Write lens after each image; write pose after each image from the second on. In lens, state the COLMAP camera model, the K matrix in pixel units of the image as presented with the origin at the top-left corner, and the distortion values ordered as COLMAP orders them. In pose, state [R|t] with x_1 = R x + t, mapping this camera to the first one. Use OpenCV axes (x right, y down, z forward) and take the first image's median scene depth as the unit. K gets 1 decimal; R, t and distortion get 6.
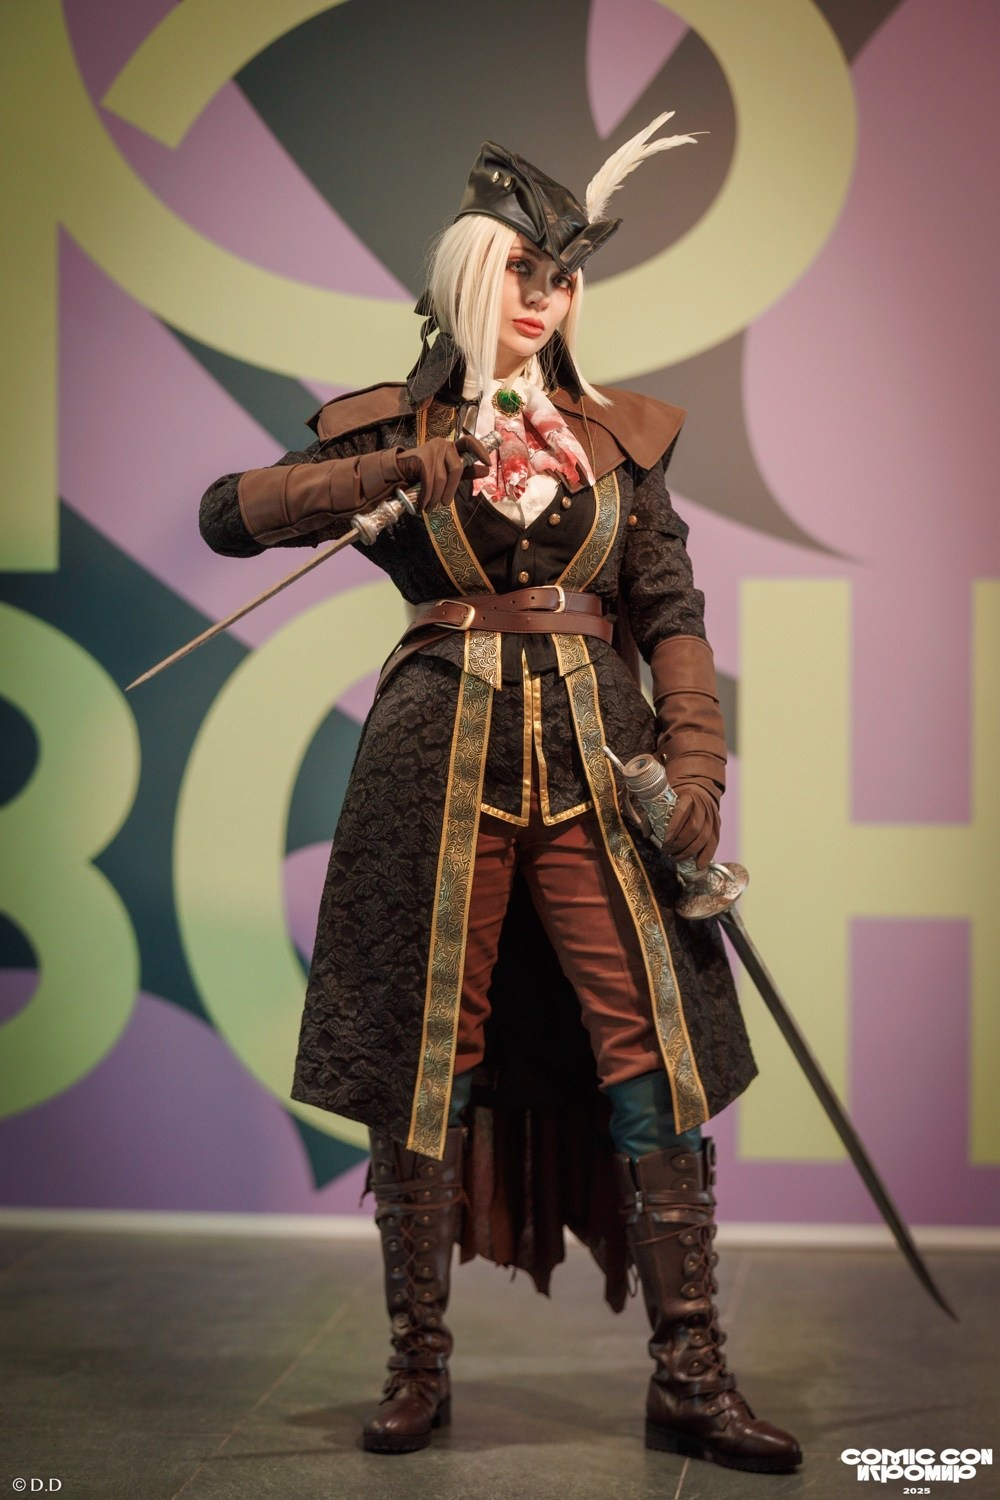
lens RADIAL K [[5846.9, 0, 500.0], [0, 5846.9, 750.0], [0, 0, 1]] dist [0.000423, 2.434979]
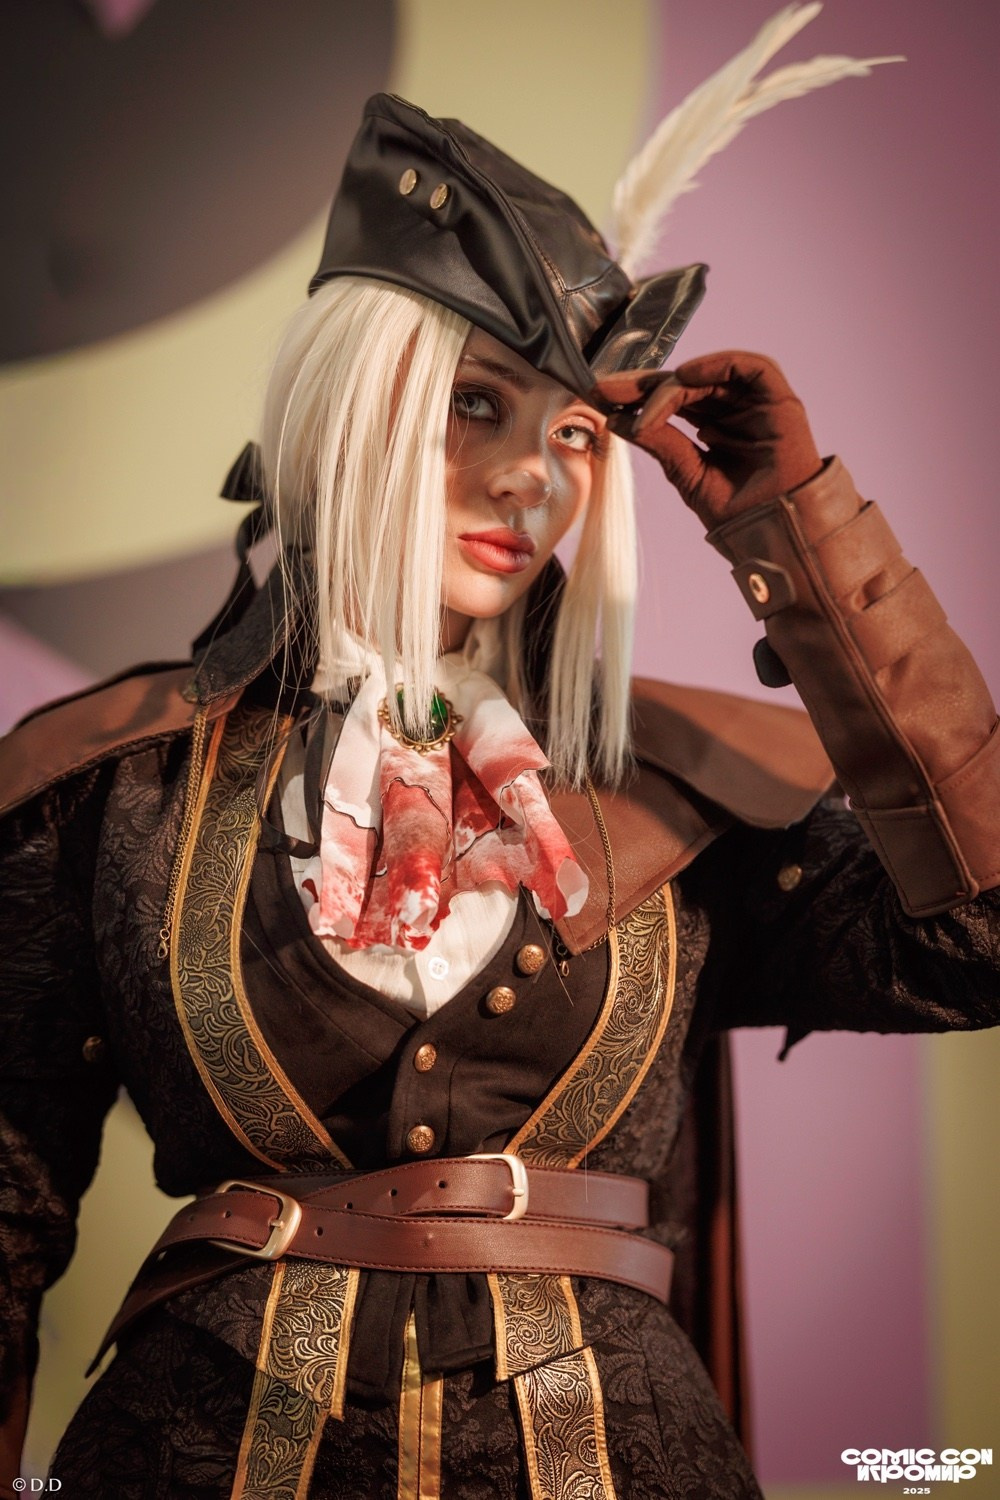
lens RADIAL K [[5846.9, 0, 500.0], [0, 5846.9, 750.0], [0, 0, 1]] dist [0.000423, 2.434979]
pose [[0.996656, 0.040552, -0.070941, 0.037825], [-0.043715, 0.998091, -0.043617, -0.038965], [0.069037, 0.046573, 0.996526, 0.583728]]
